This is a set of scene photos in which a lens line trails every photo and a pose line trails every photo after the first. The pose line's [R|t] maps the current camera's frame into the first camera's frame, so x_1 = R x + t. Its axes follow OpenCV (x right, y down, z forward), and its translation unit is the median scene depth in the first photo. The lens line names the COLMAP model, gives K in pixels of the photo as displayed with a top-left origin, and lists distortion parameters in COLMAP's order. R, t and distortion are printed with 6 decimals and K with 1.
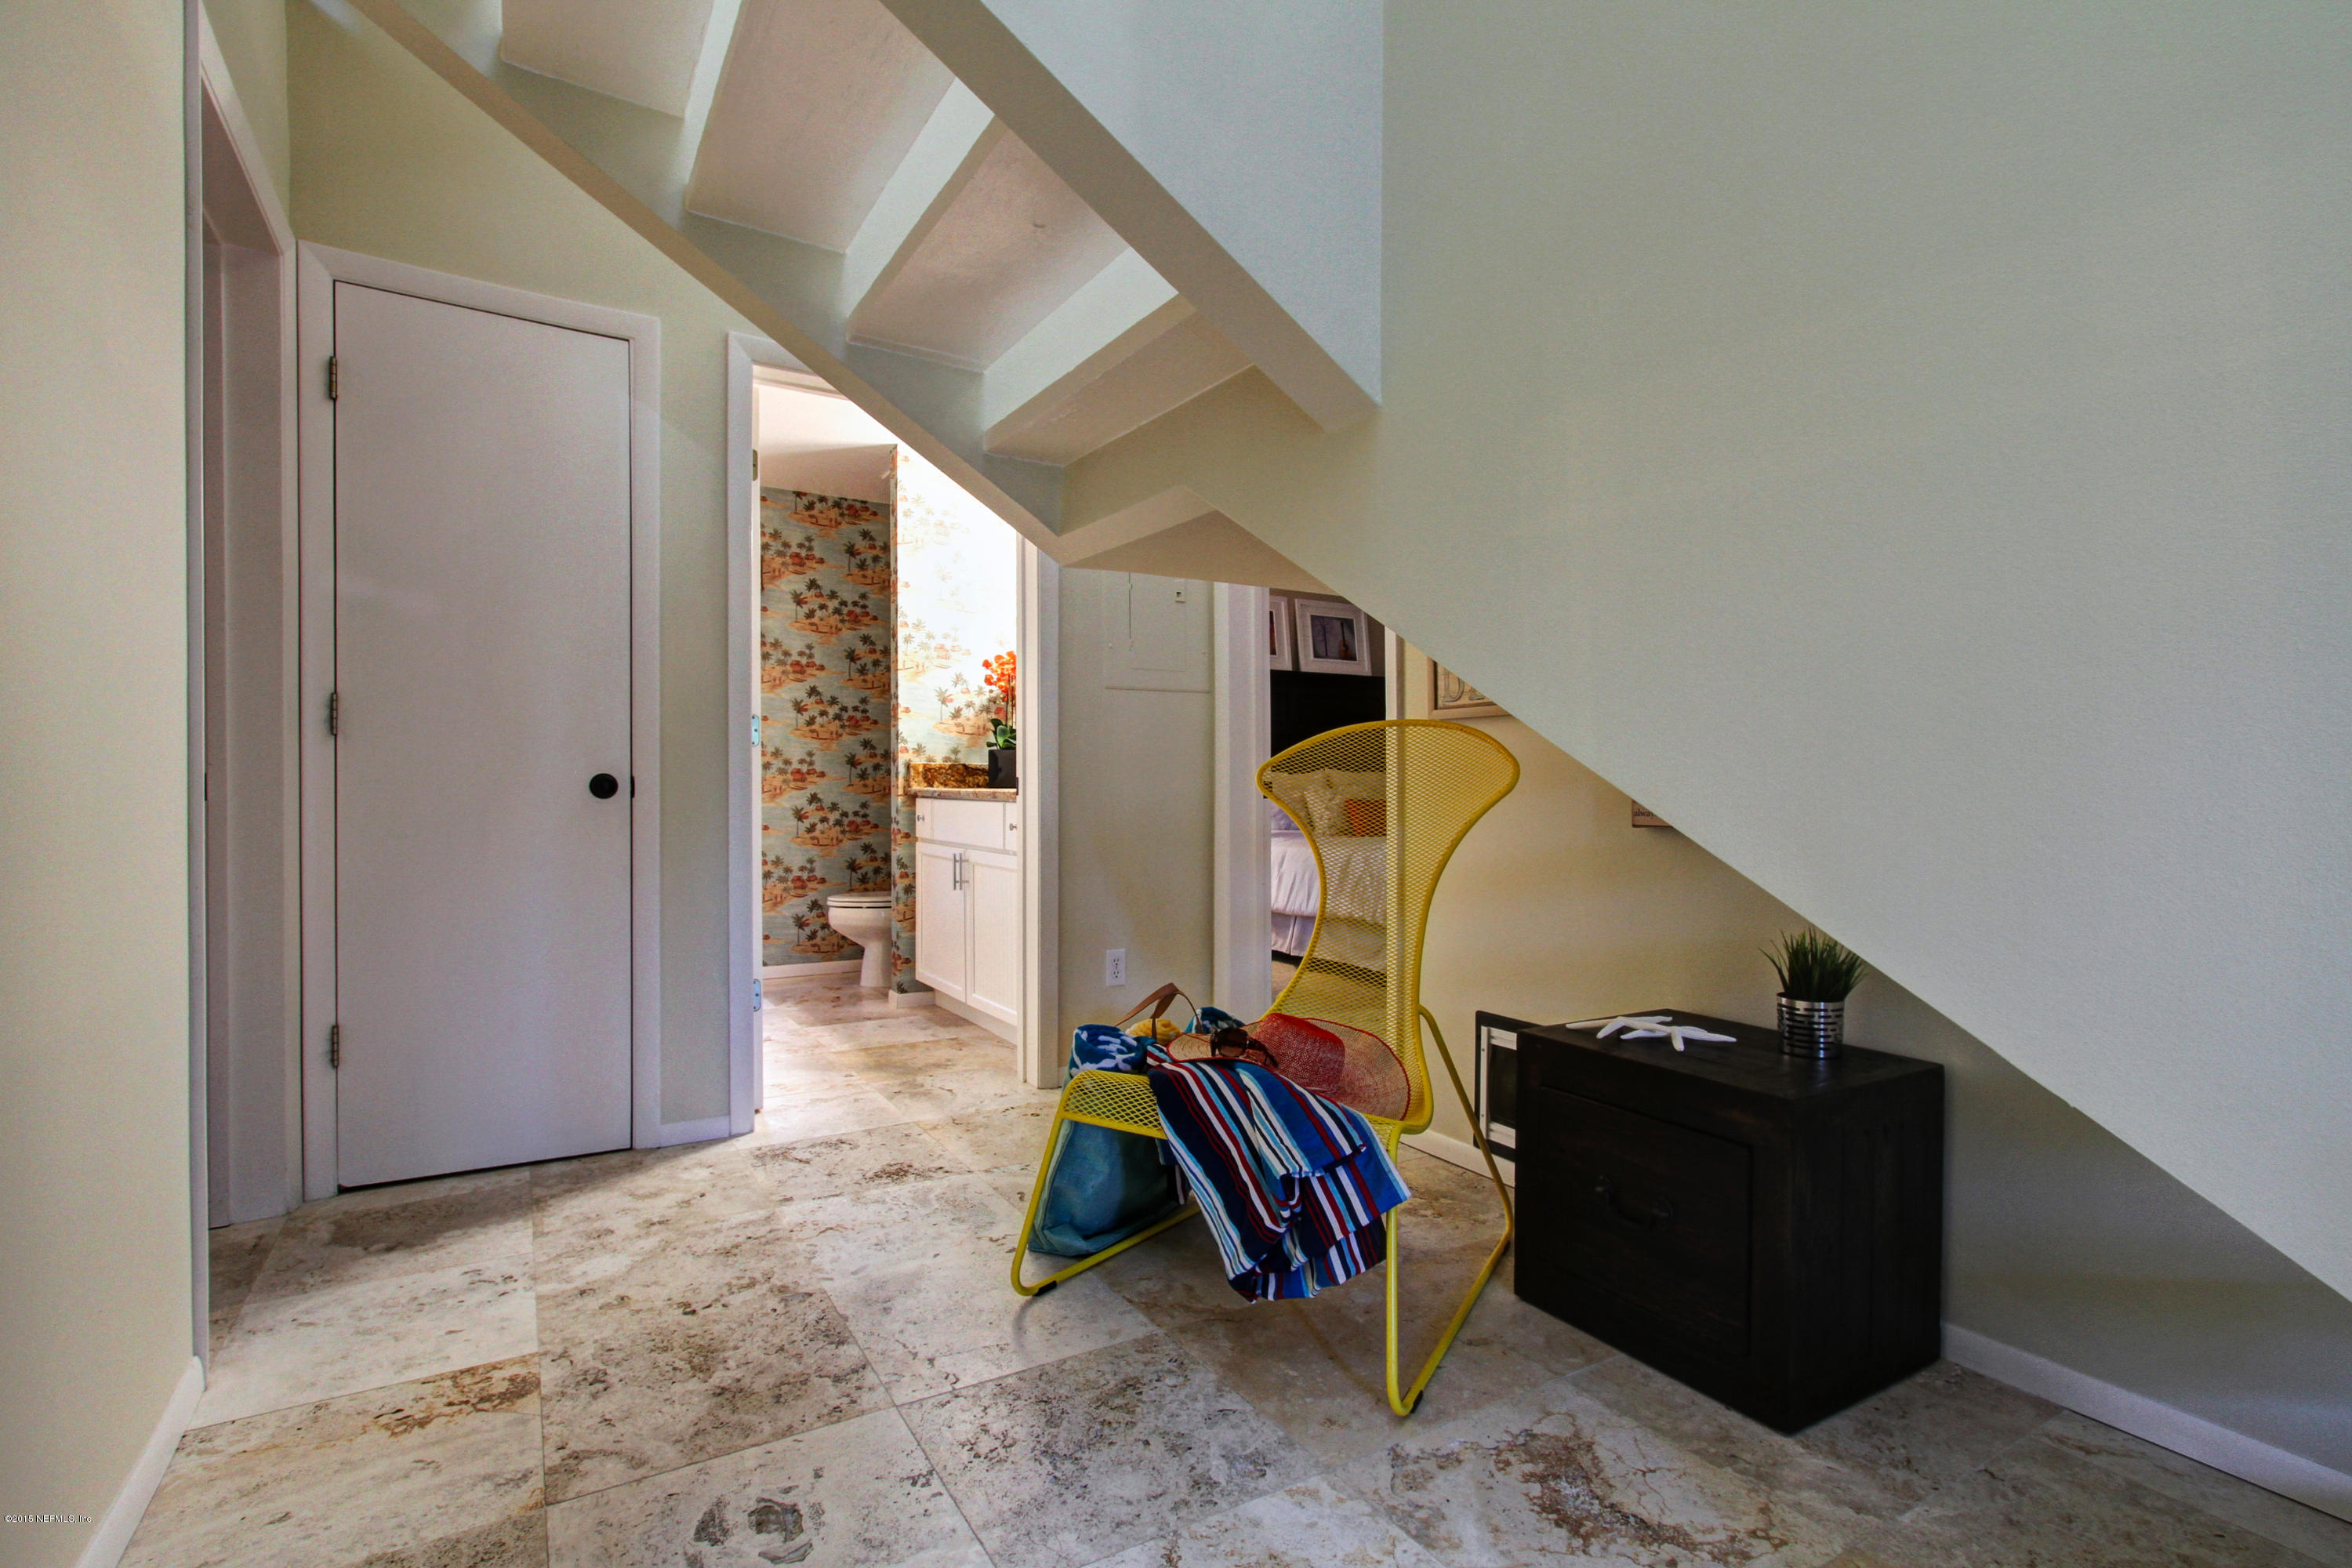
lens RADIAL K [[1132.7, 0, 1172.9], [0, 1132.7, 780.8], [0, 0, 1]] dist [-0.018663, 0.002750]
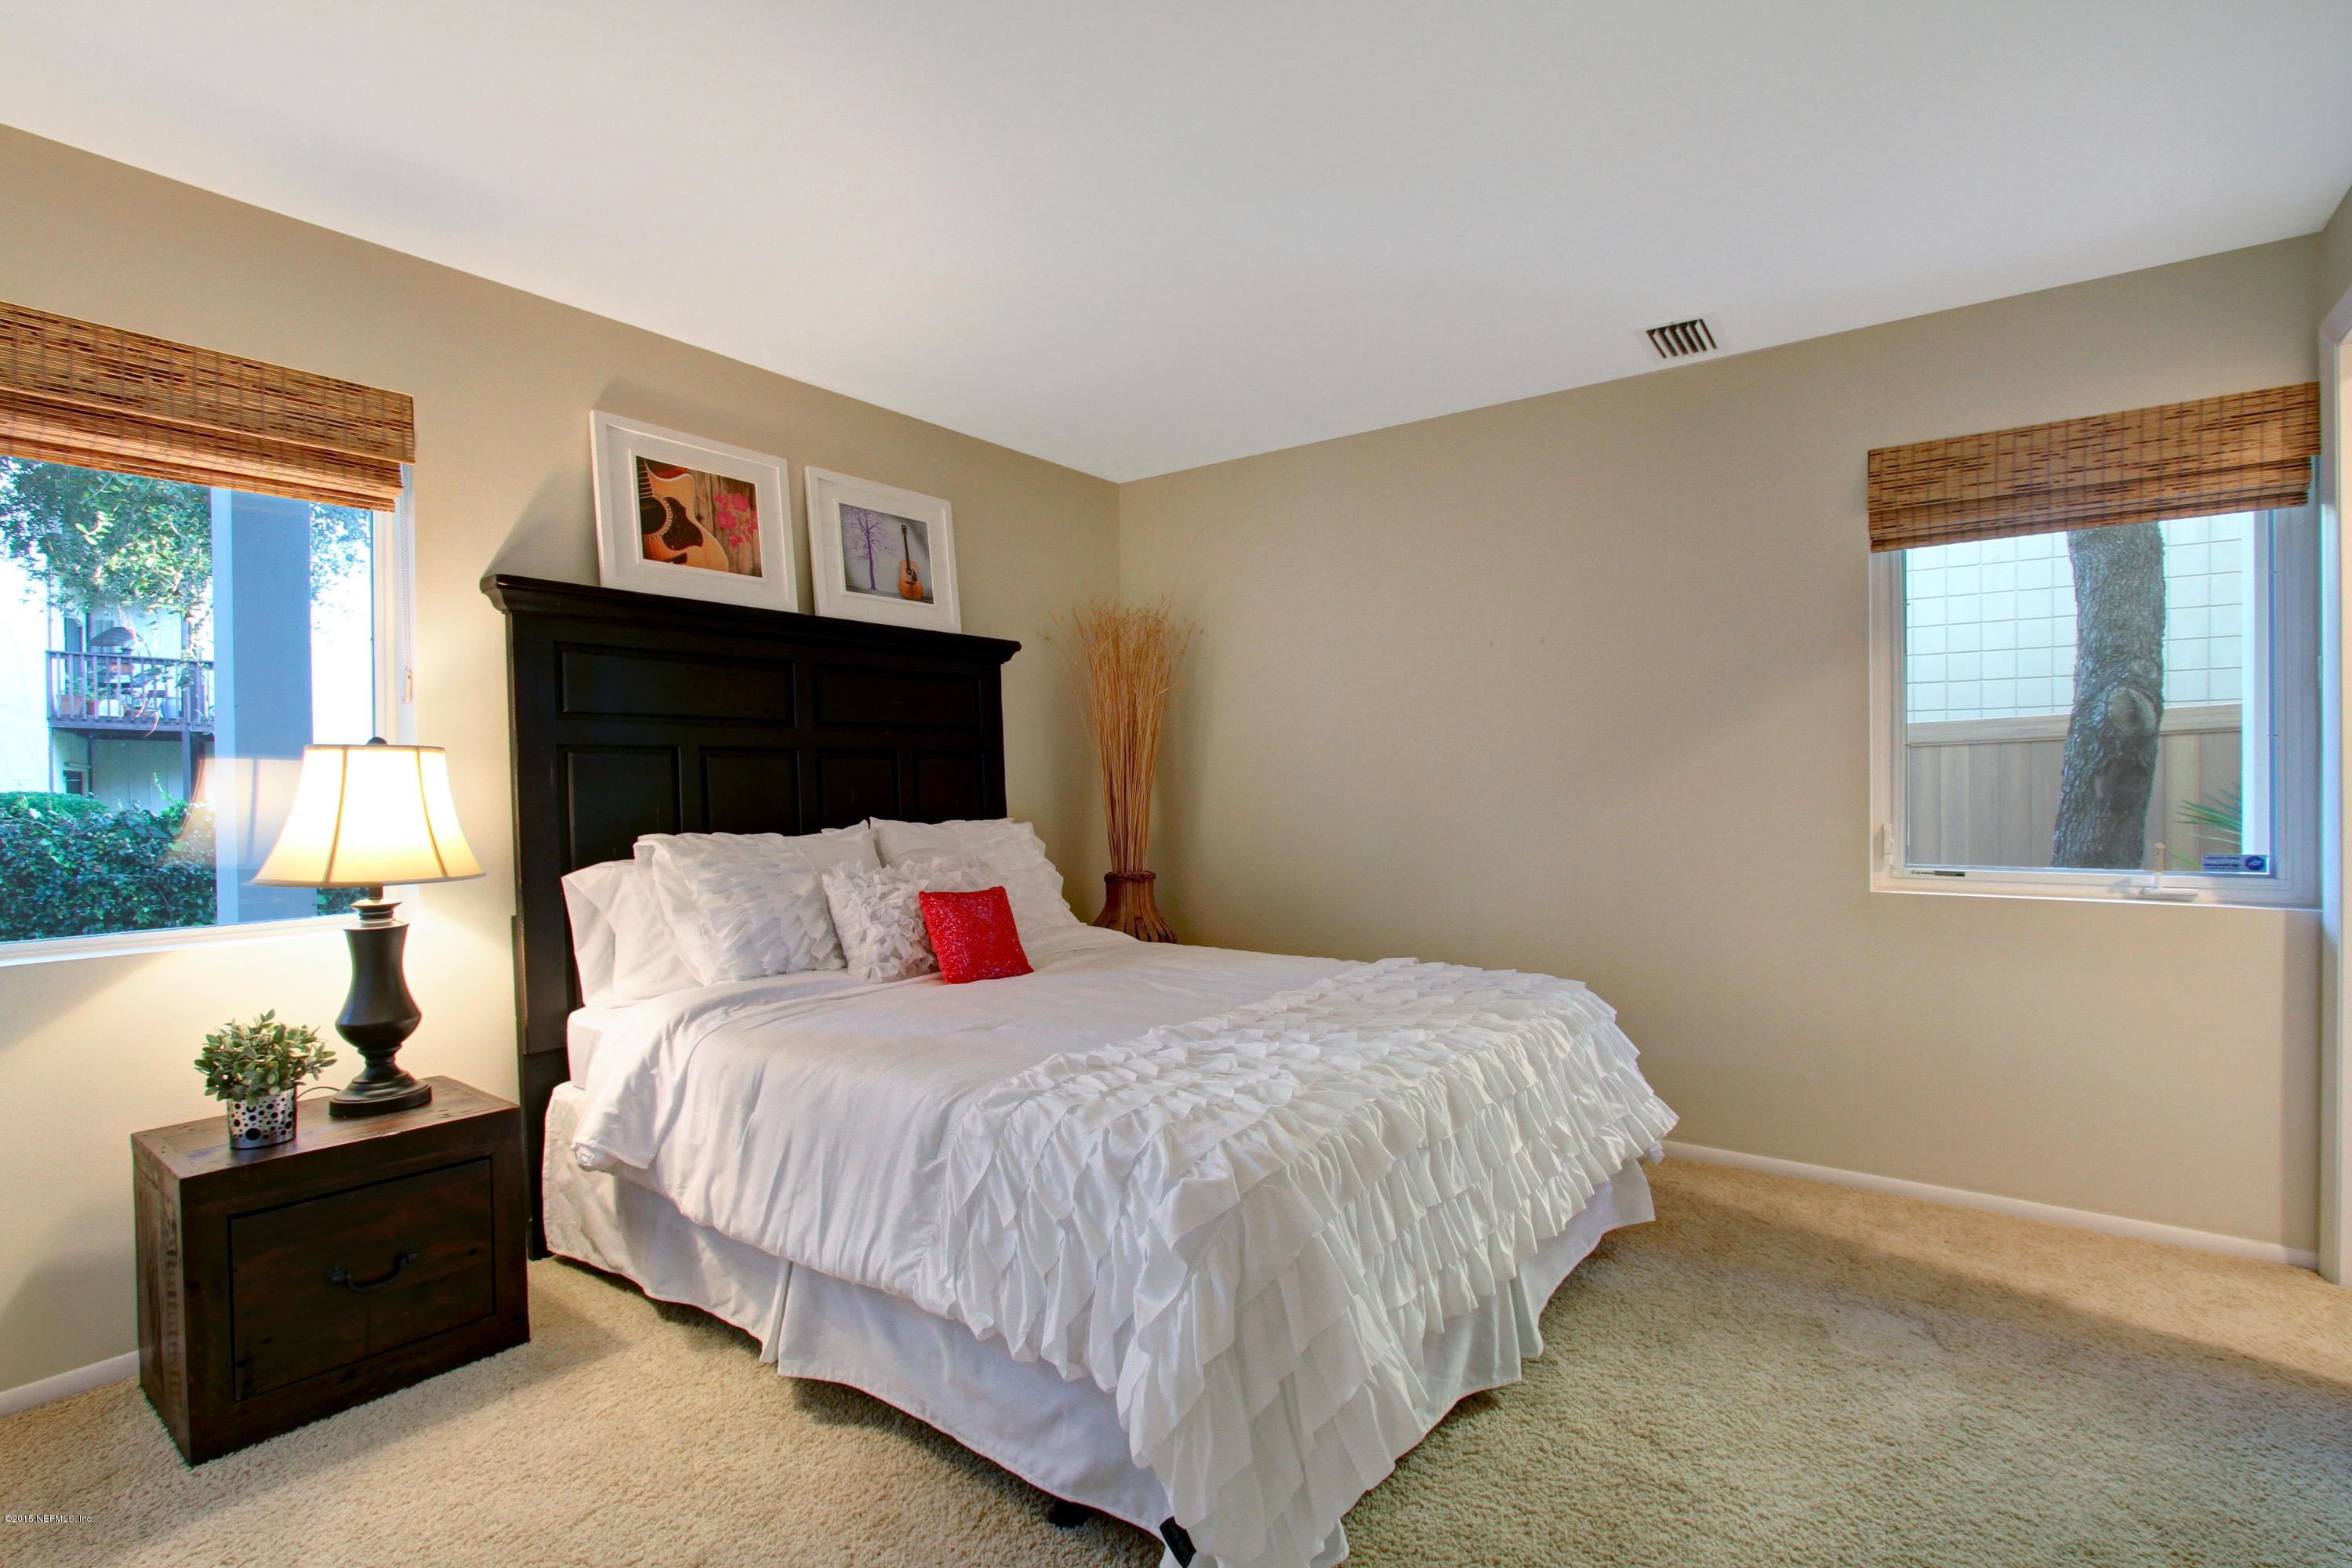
lens RADIAL K [[1132.7, 0, 1172.2], [0, 1132.7, 793.1], [0, 0, 1]] dist [-0.018663, 0.002750]
pose [[0.925298, -0.010552, 0.379093, 0.085179], [0.010895, 0.999940, 0.001241, -0.026049], [-0.379084, 0.002982, 0.925358, 0.612717]]
